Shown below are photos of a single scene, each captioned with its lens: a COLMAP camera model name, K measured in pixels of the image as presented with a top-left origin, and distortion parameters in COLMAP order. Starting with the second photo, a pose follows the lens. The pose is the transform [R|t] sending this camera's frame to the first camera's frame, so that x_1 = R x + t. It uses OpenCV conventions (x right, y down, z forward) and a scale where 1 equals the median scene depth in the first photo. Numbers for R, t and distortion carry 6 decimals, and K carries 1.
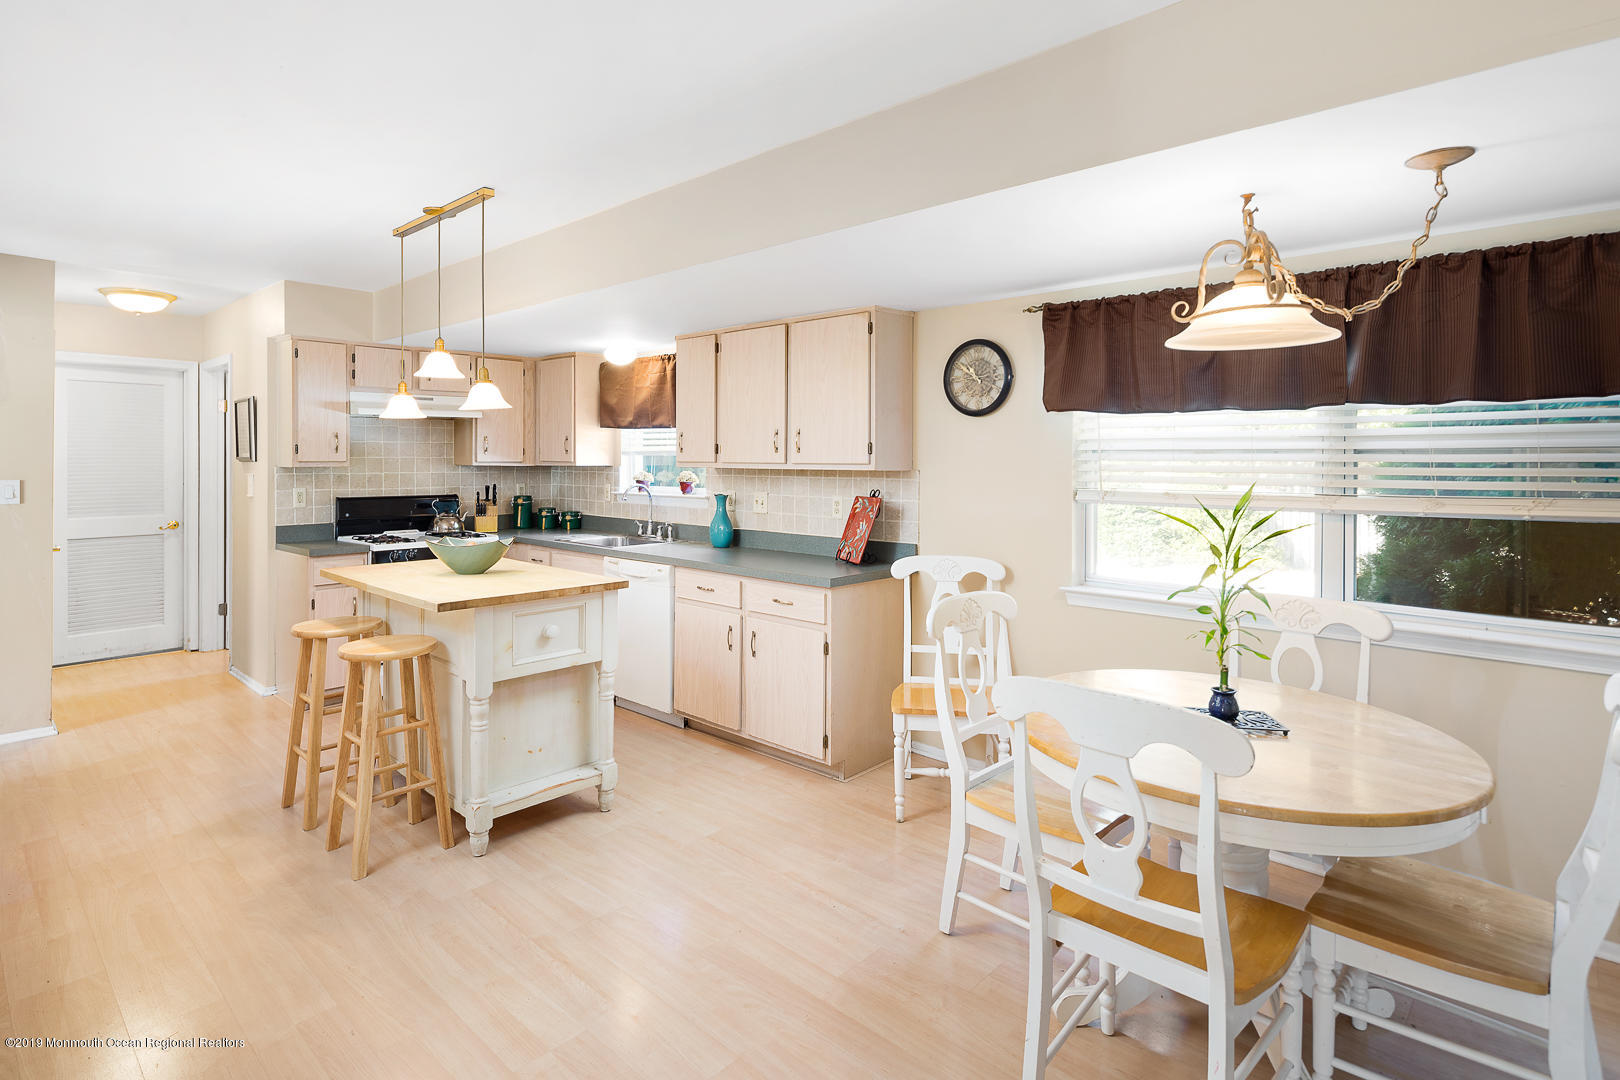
lens RADIAL K [[824.4, 0, 805.7], [0, 824.4, 461.7], [0, 0, 1]] dist [0.000302, -0.000616]
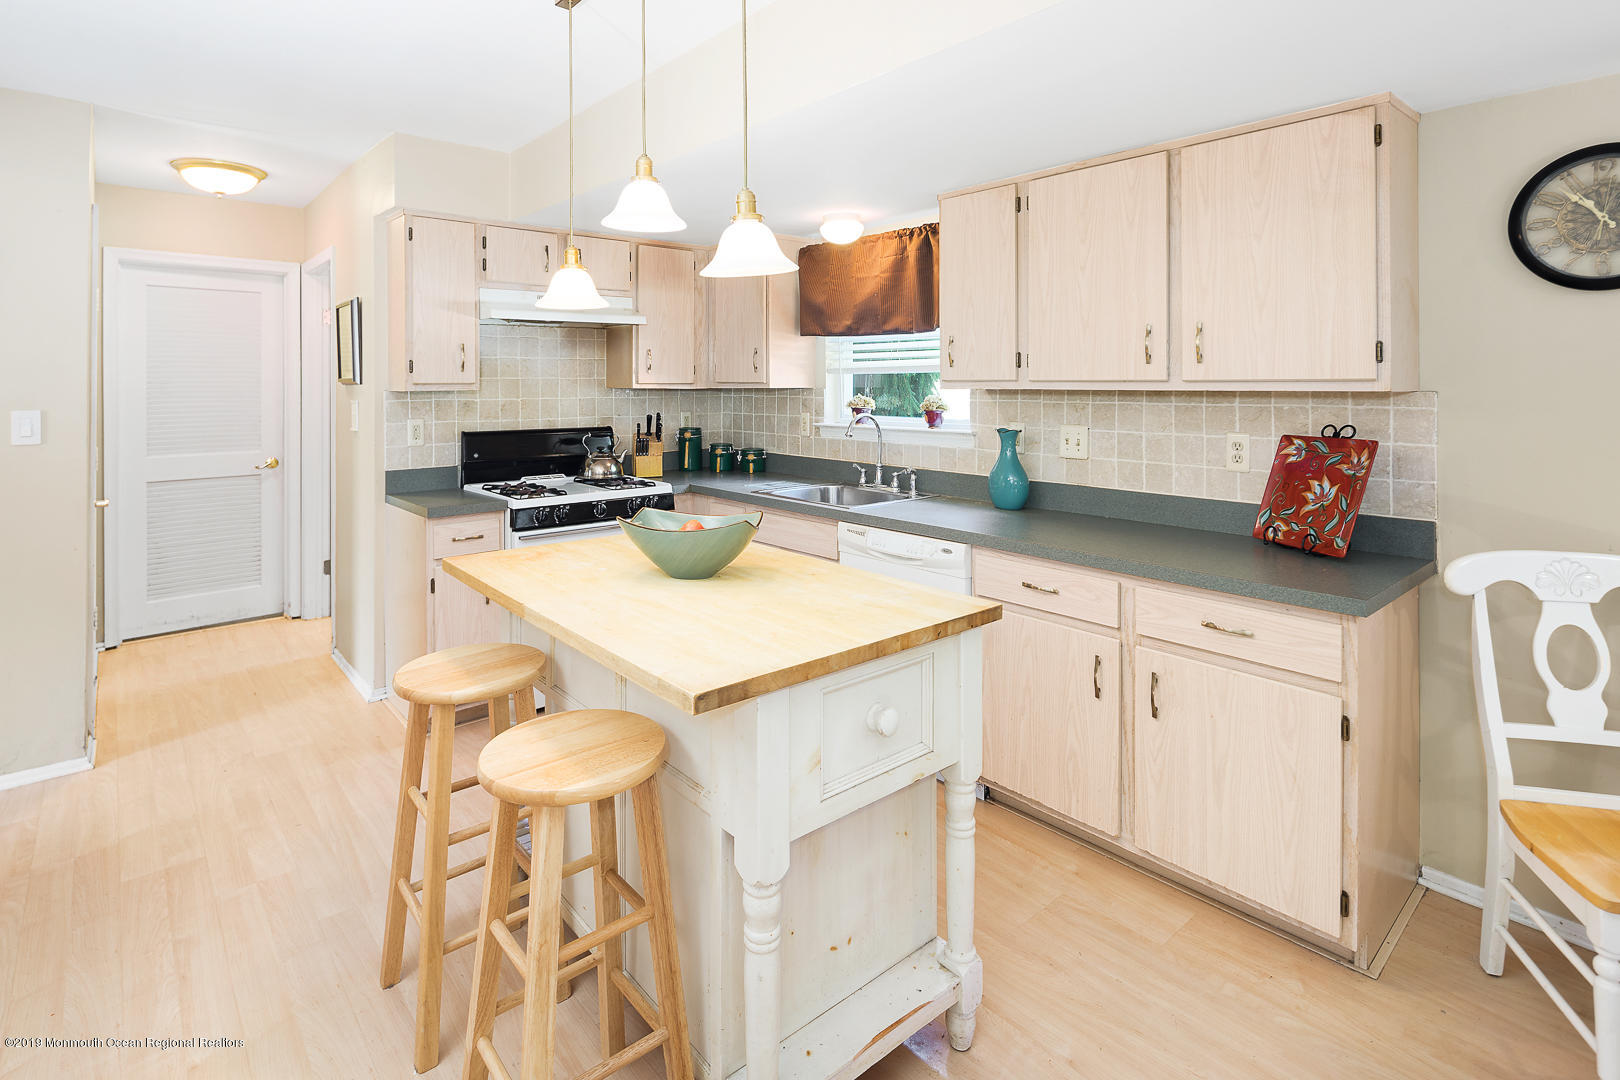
lens RADIAL K [[806.1, 0, 798.4], [0, 806.1, 378.2], [0, 0, 1]] dist [-0.000084, -0.001011]
pose [[0.993488, -0.005927, -0.113782, -0.185936], [0.004769, 0.999934, -0.010452, 0.004015], [0.113836, 0.009841, 0.993451, 0.313586]]
